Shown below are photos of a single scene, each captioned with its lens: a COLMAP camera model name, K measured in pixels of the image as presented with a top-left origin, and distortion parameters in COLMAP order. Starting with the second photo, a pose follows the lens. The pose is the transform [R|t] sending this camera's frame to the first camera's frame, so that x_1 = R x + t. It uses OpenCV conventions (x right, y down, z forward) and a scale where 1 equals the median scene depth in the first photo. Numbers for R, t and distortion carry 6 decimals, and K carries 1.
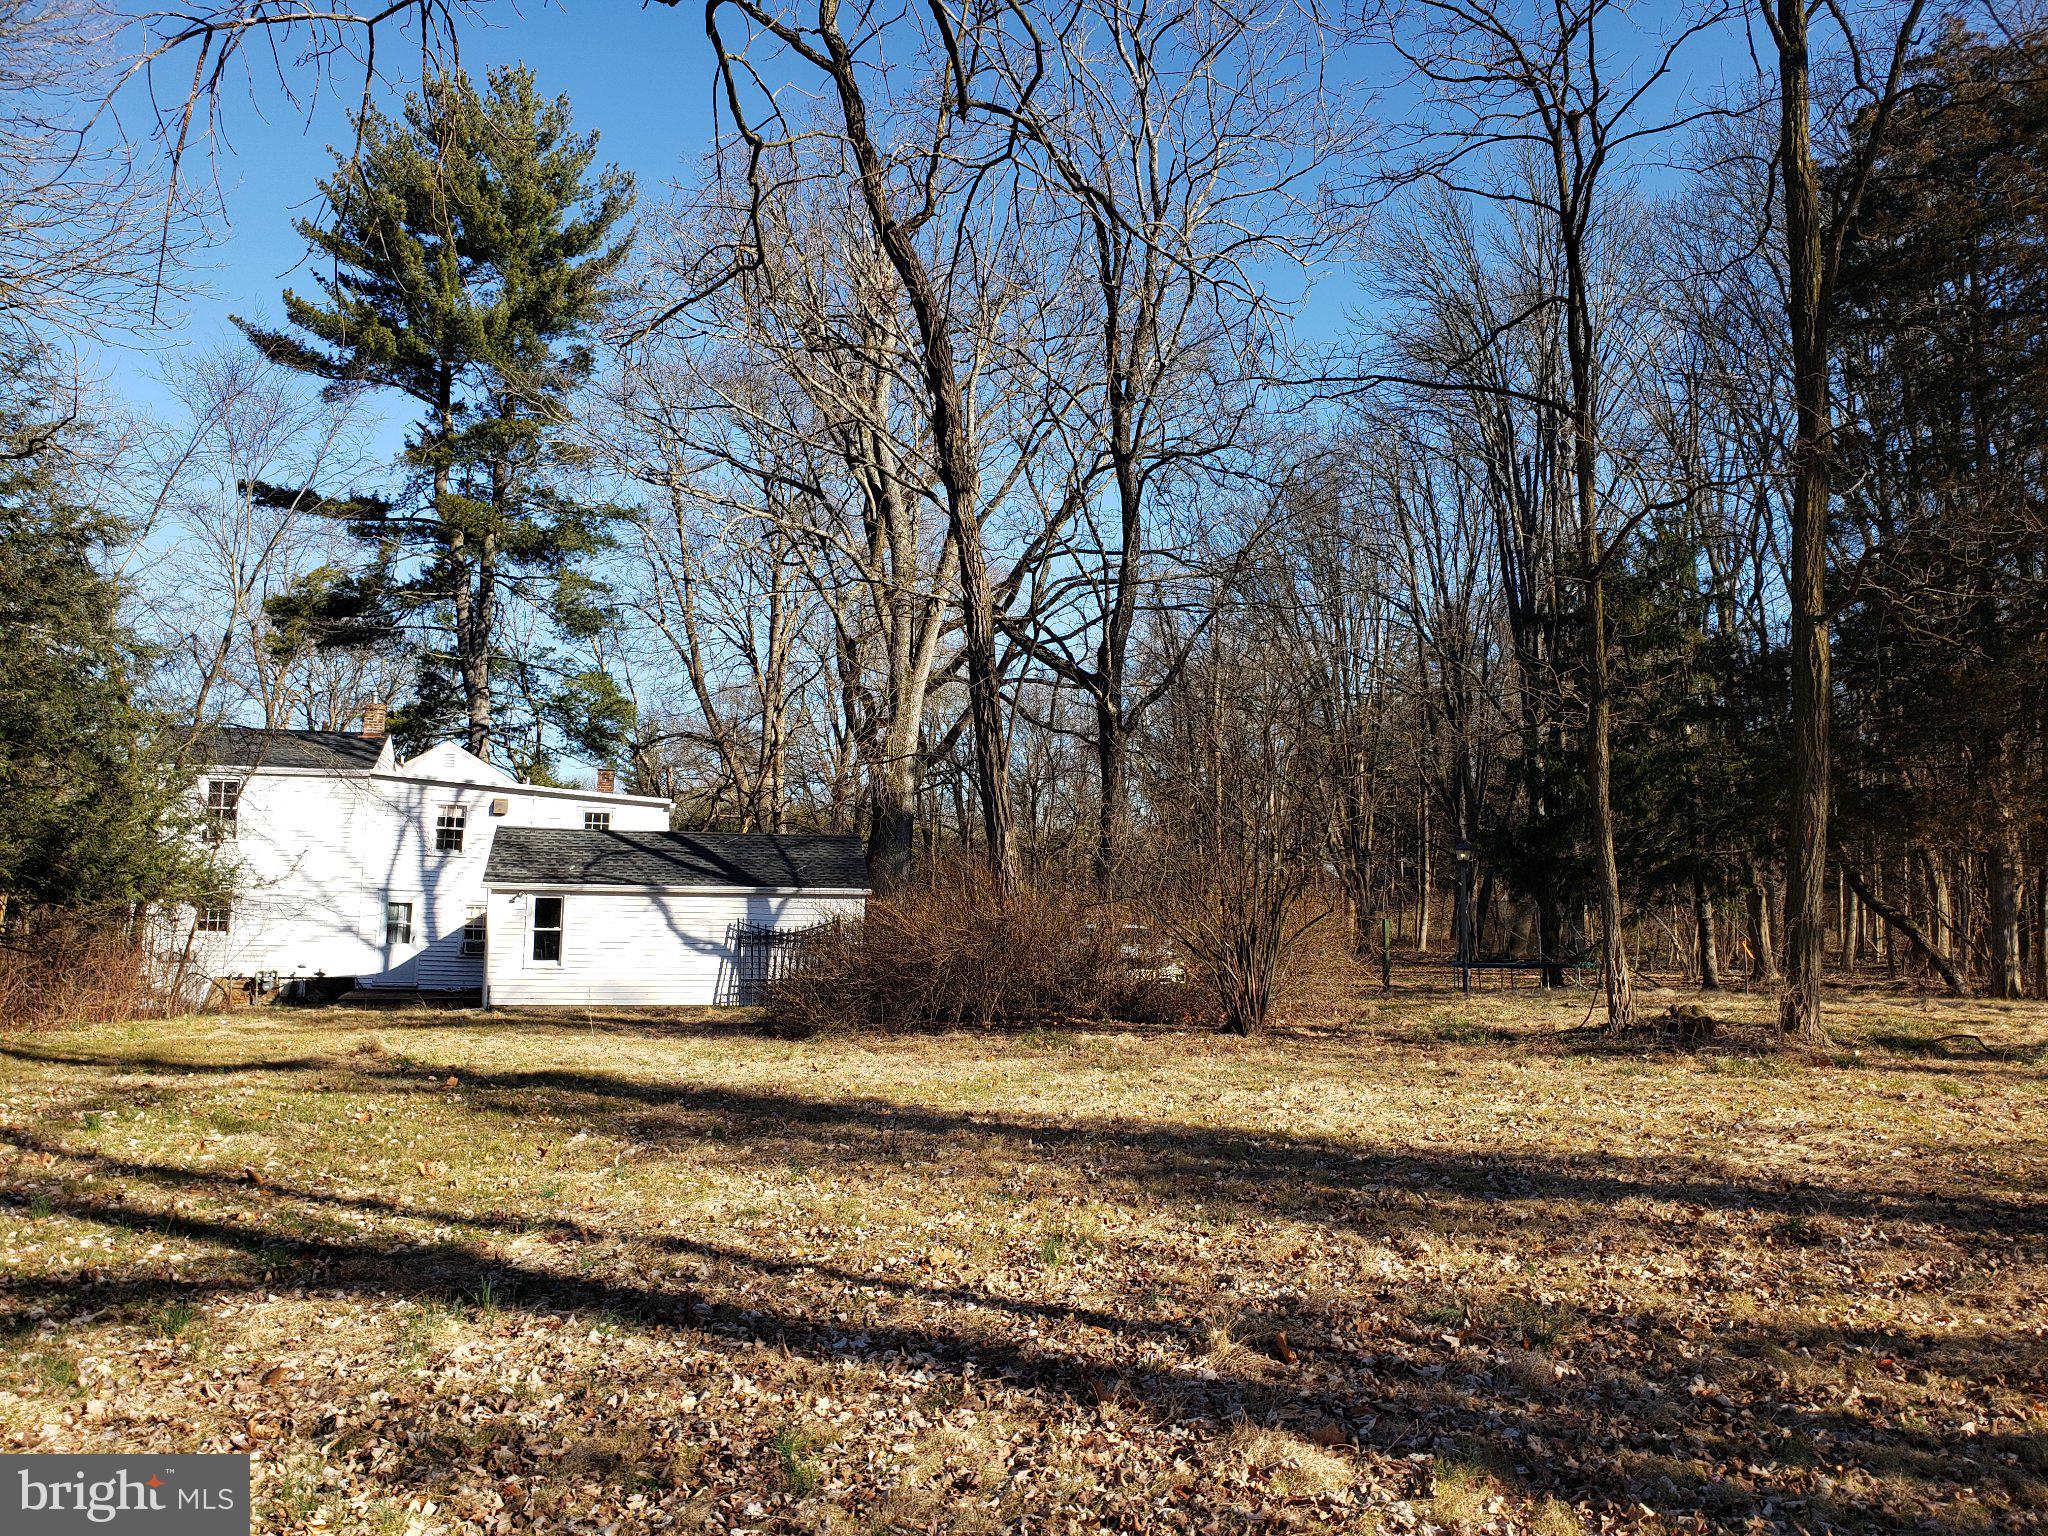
lens RADIAL K [[1590.4, 0, 1025.2], [0, 1590.4, 805.9], [0, 0, 1]] dist [0.098794, -0.091234]
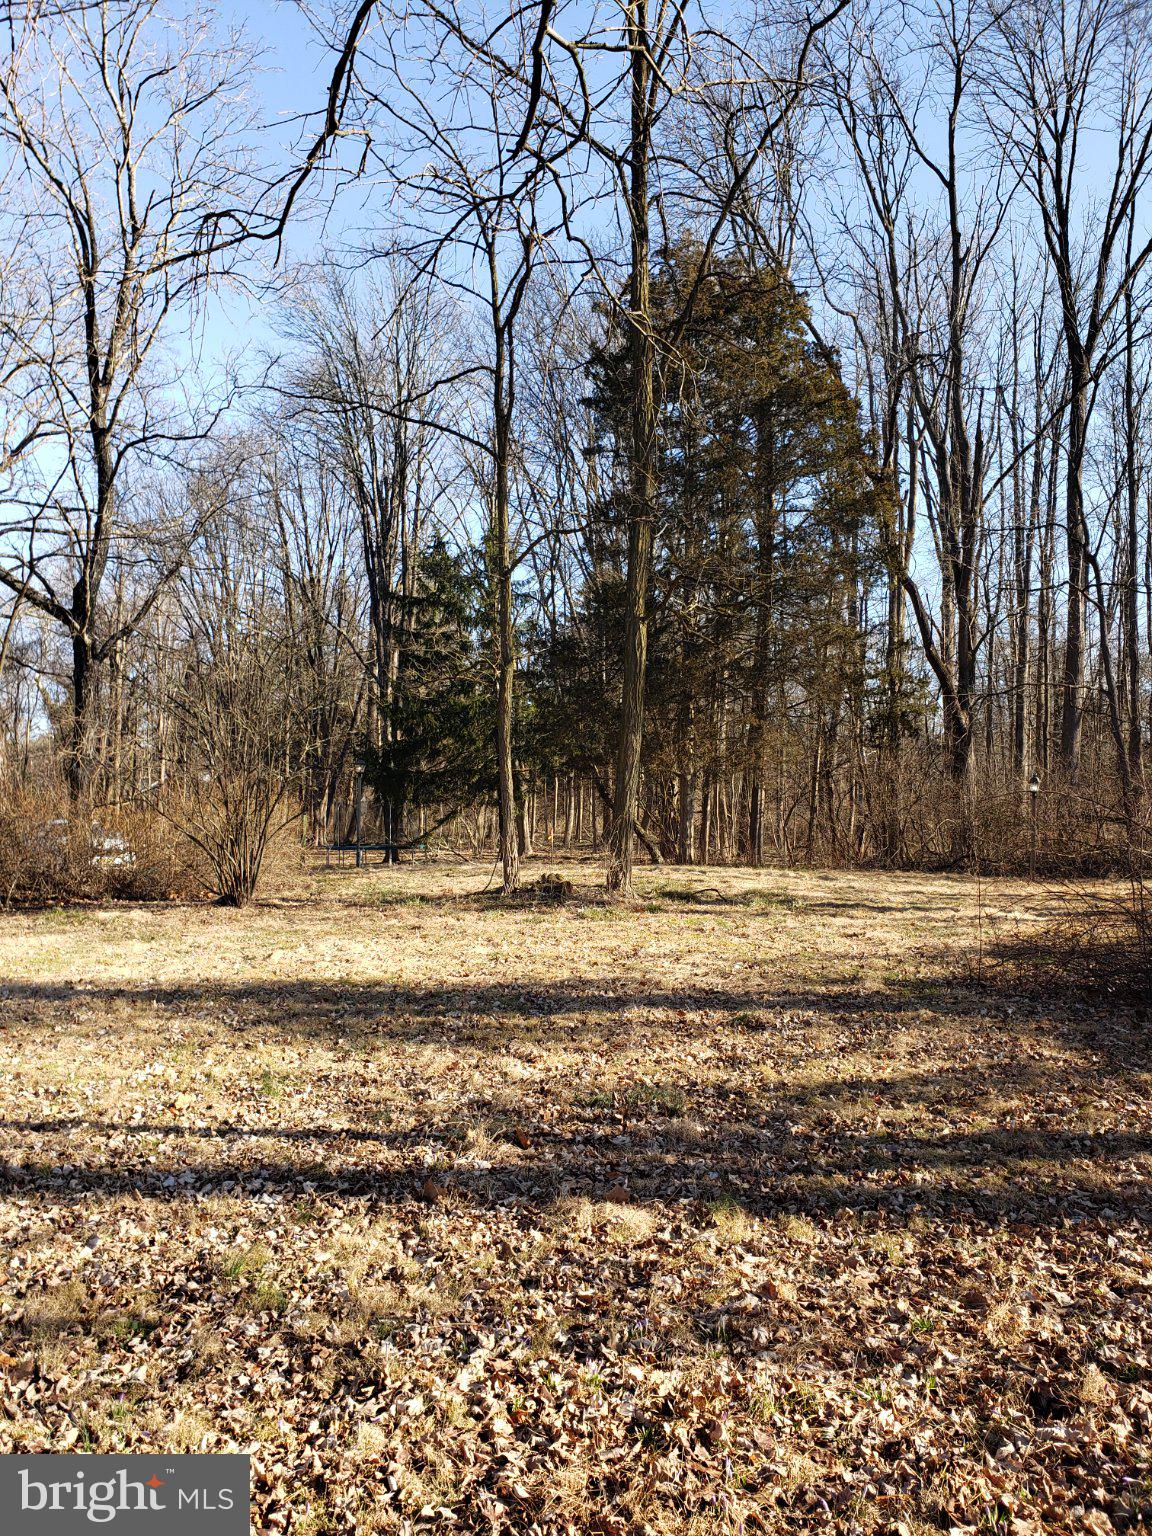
lens RADIAL K [[1207.2, 0, 578.9], [0, 1207.2, 779.4], [0, 0, 1]] dist [0.040764, -0.003355]
pose [[0.888563, 0.015814, 0.458483, -0.130515], [-0.034835, 0.998846, 0.033060, 0.002154], [-0.457431, -0.045348, 0.888088, 0.048702]]
